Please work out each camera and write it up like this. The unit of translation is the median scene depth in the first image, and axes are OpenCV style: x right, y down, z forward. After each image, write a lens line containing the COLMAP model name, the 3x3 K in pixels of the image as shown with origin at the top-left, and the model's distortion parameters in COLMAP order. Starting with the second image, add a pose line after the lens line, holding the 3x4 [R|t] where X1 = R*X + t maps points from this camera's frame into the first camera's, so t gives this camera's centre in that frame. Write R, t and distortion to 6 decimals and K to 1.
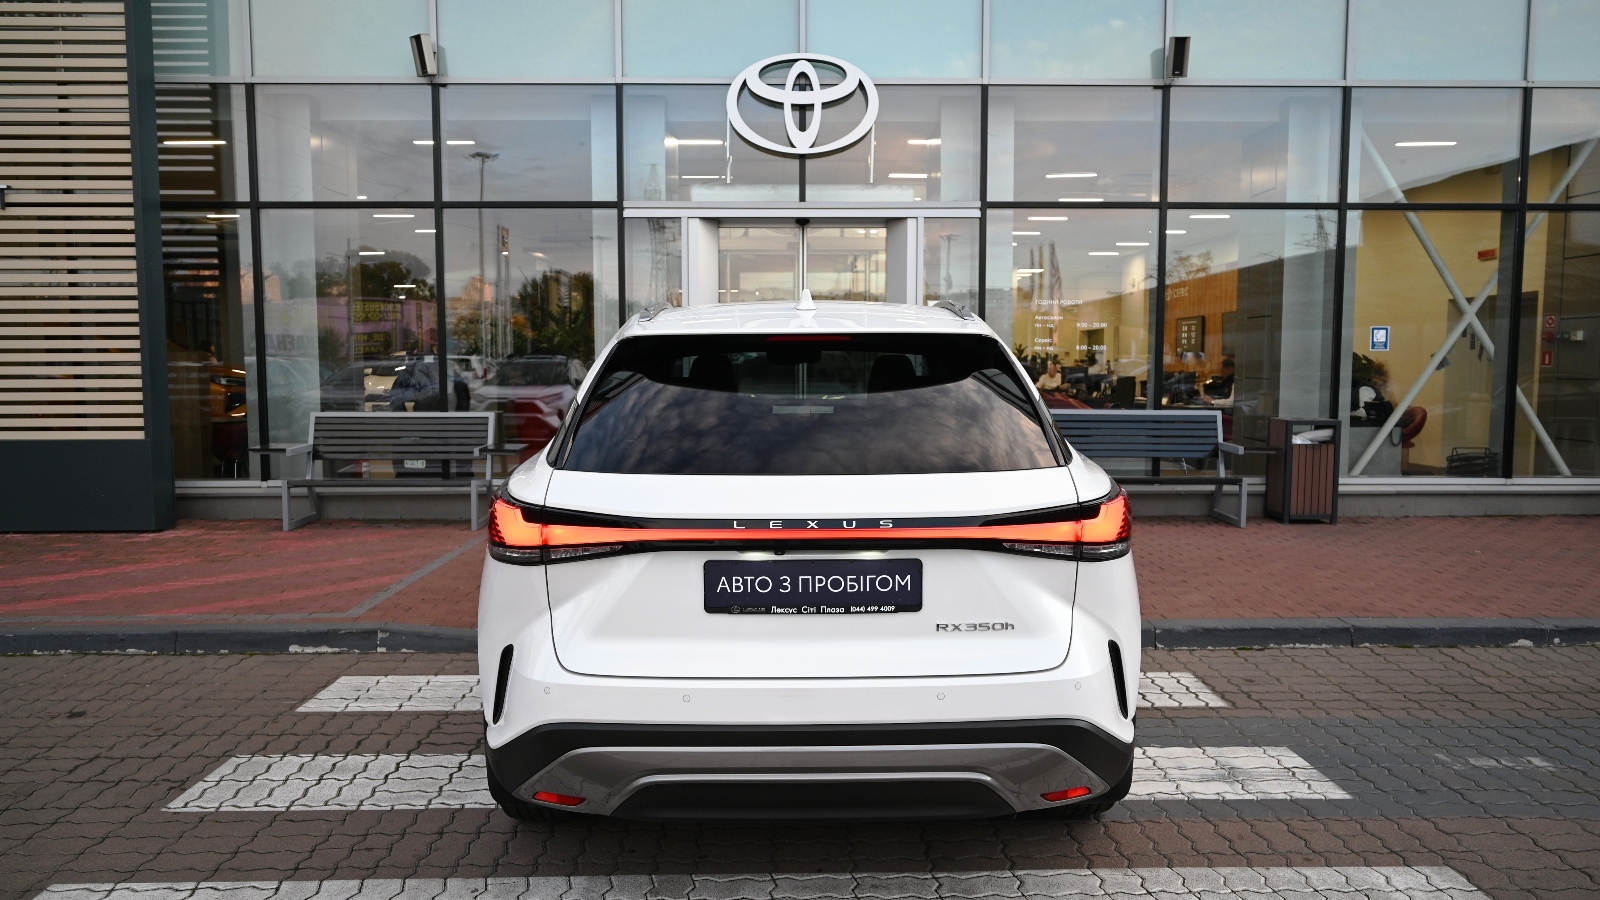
lens RADIAL K [[1098.2, 0, 798.8], [0, 1098.2, 444.1], [0, 0, 1]] dist [0.009414, 0.000542]
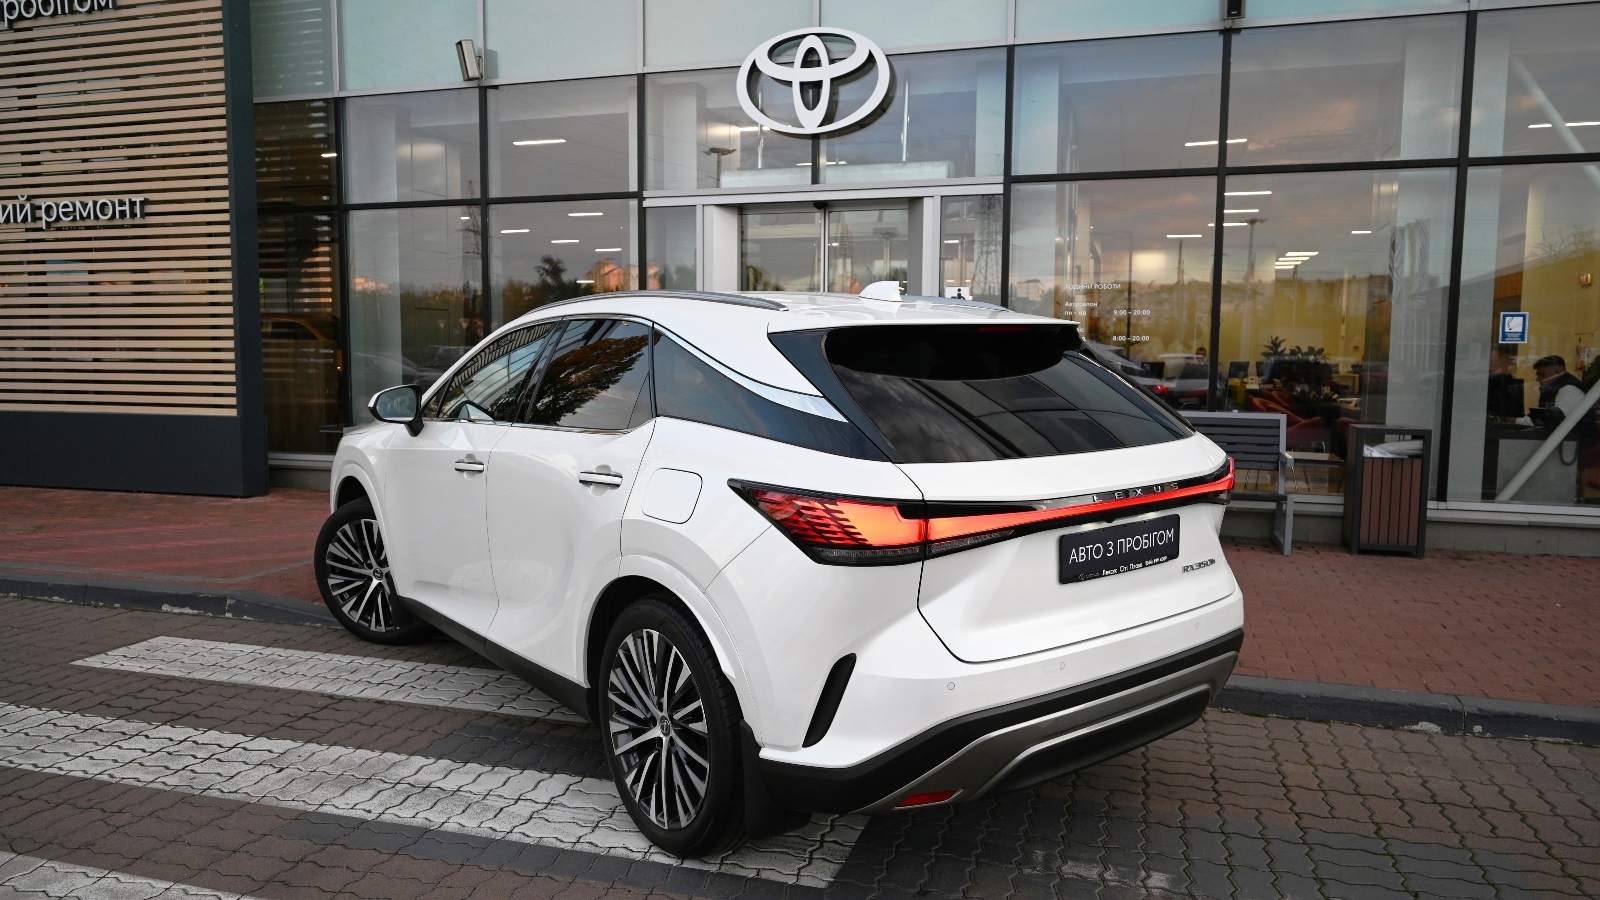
lens RADIAL K [[1098.2, 0, 798.8], [0, 1098.2, 444.1], [0, 0, 1]] dist [0.009414, 0.000542]
pose [[0.950148, 0.032447, -0.310106, 0.295374], [-0.030121, 0.999471, 0.012287, -0.006736], [0.310341, -0.002334, 0.950622, 0.089751]]
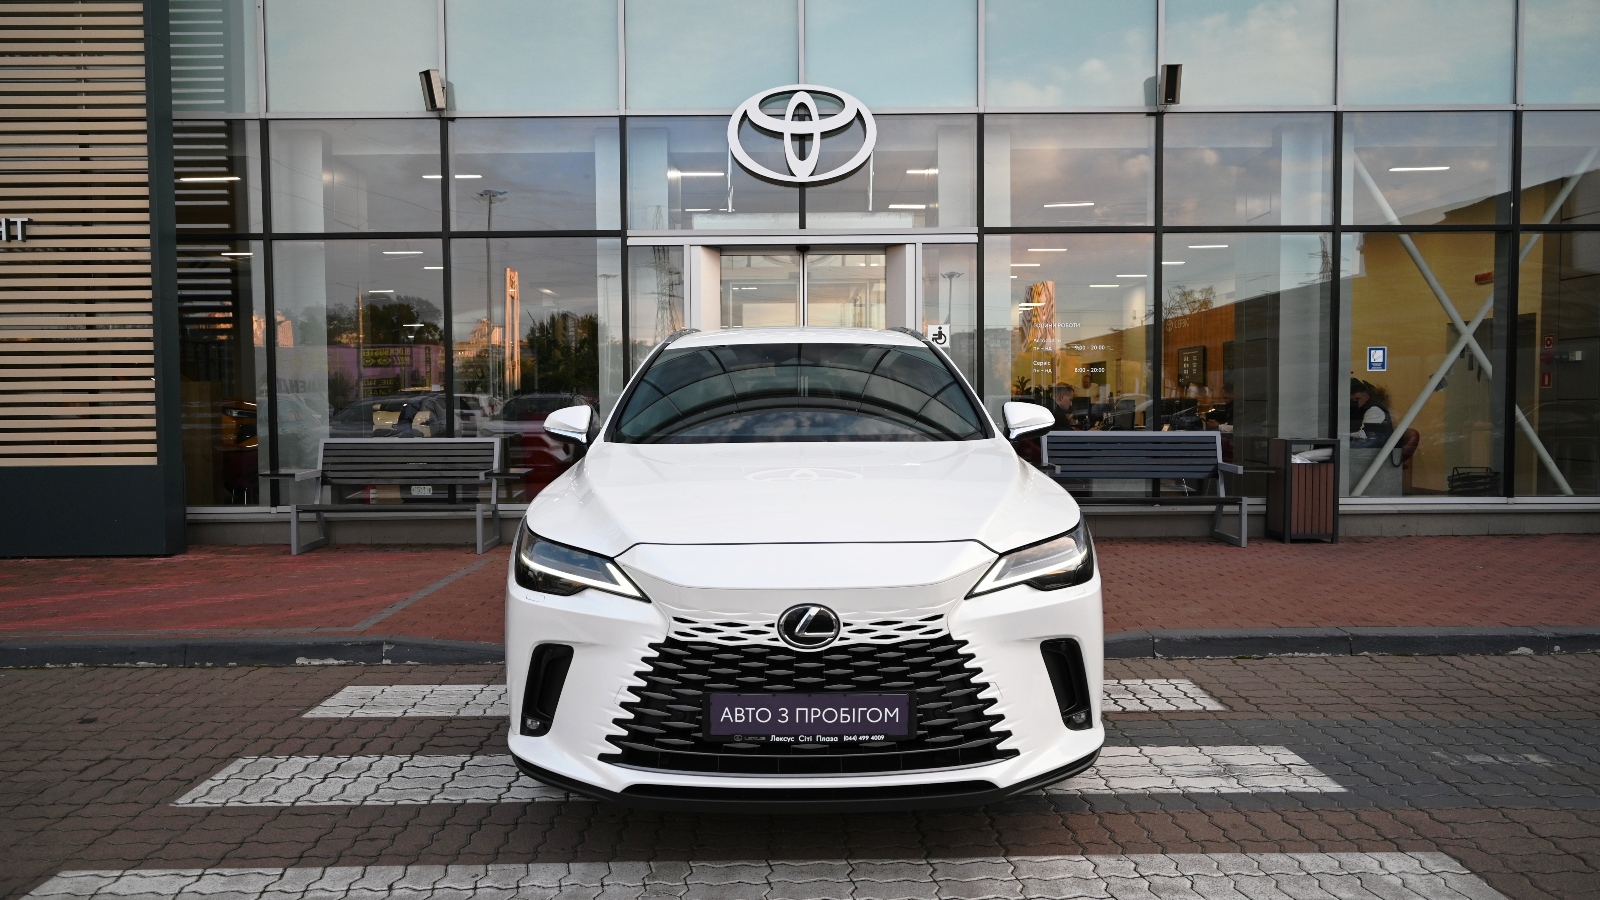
lens RADIAL K [[1095.7, 0, 791.1], [0, 1095.7, 443.5], [0, 0, 1]] dist [0.010142, -0.001219]
pose [[0.999906, -0.006406, -0.012151, 0.003917], [0.005954, 0.999302, -0.036877, 0.015740], [0.012379, 0.036801, 0.999246, -0.007621]]
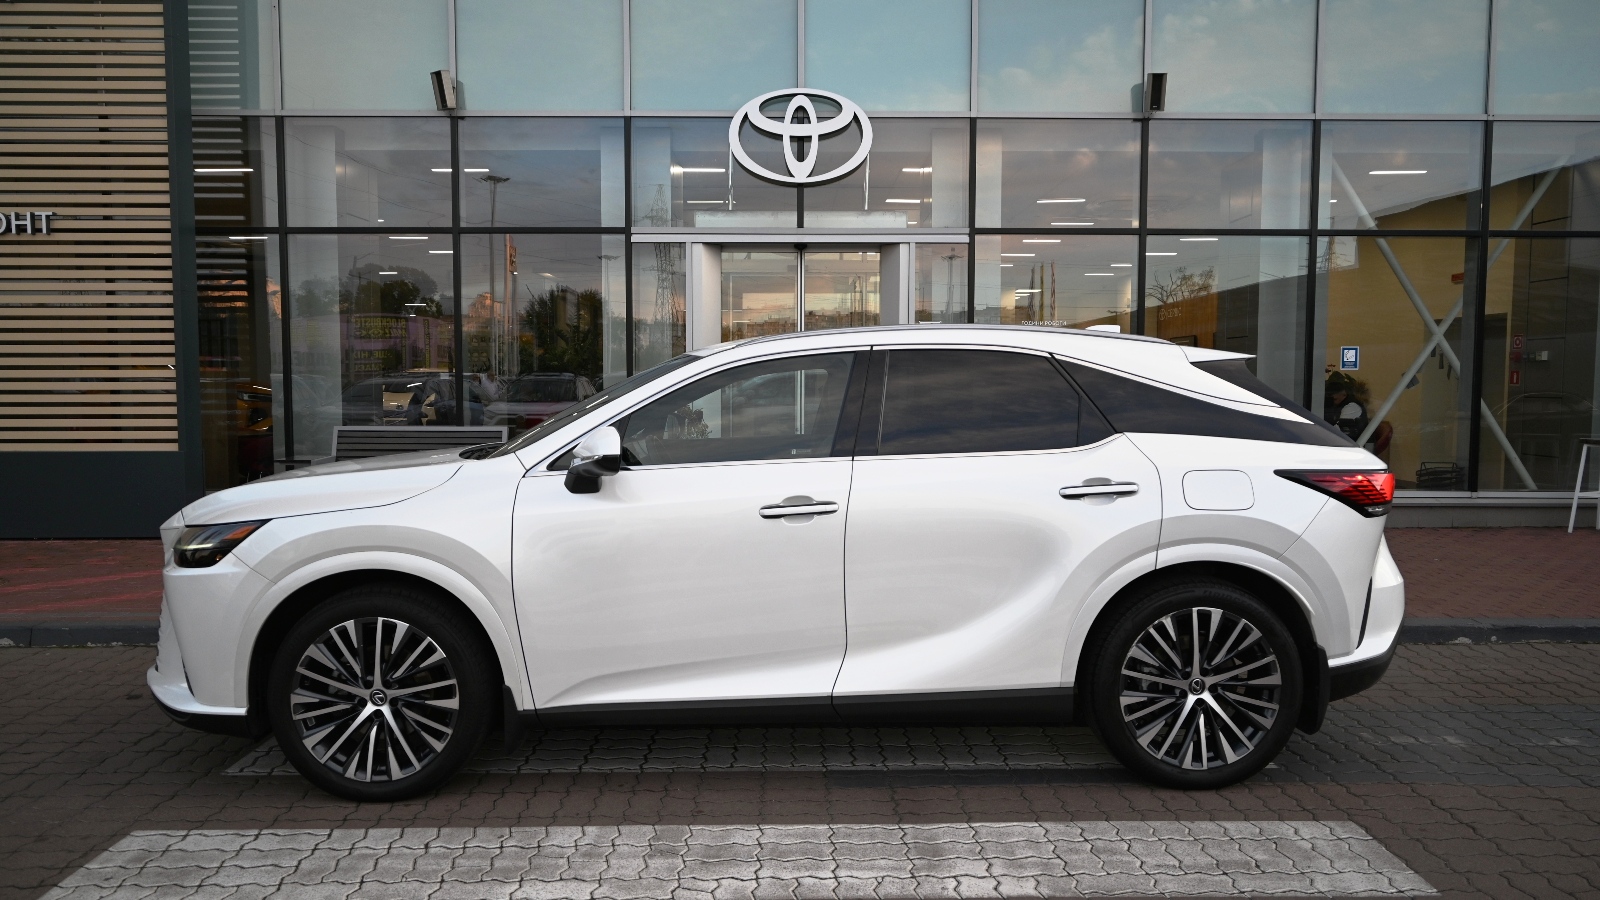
lens RADIAL K [[1098.2, 0, 798.8], [0, 1098.2, 444.1], [0, 0, 1]] dist [0.009414, 0.000542]
pose [[0.999986, 0.002191, -0.004852, 0.007437], [-0.002269, 0.999867, -0.016147, 0.004306], [0.004816, 0.016158, 0.999858, -0.052717]]
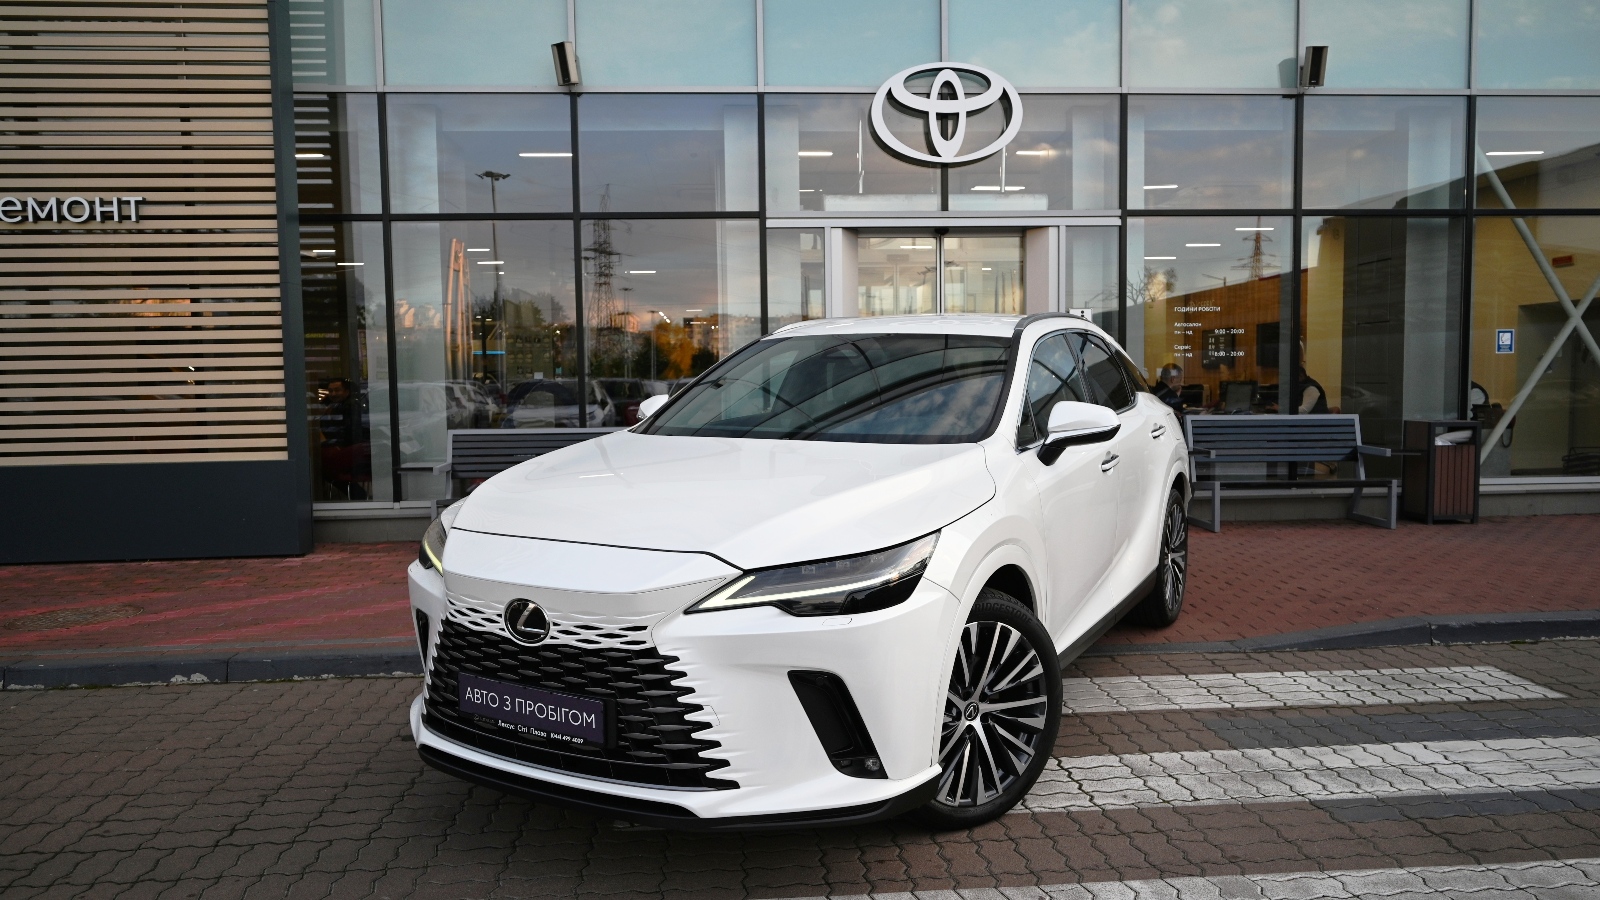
lens RADIAL K [[1100.0, 0, 800.0], [0, 1100.0, 450.0], [0, 0, 1]] dist [0.008797, -0.000637]
pose [[0.998440, -0.016882, 0.053219, -0.186056], [0.017656, 0.999745, -0.014110, 0.007877], [-0.052967, 0.015028, 0.998483, 0.014482]]
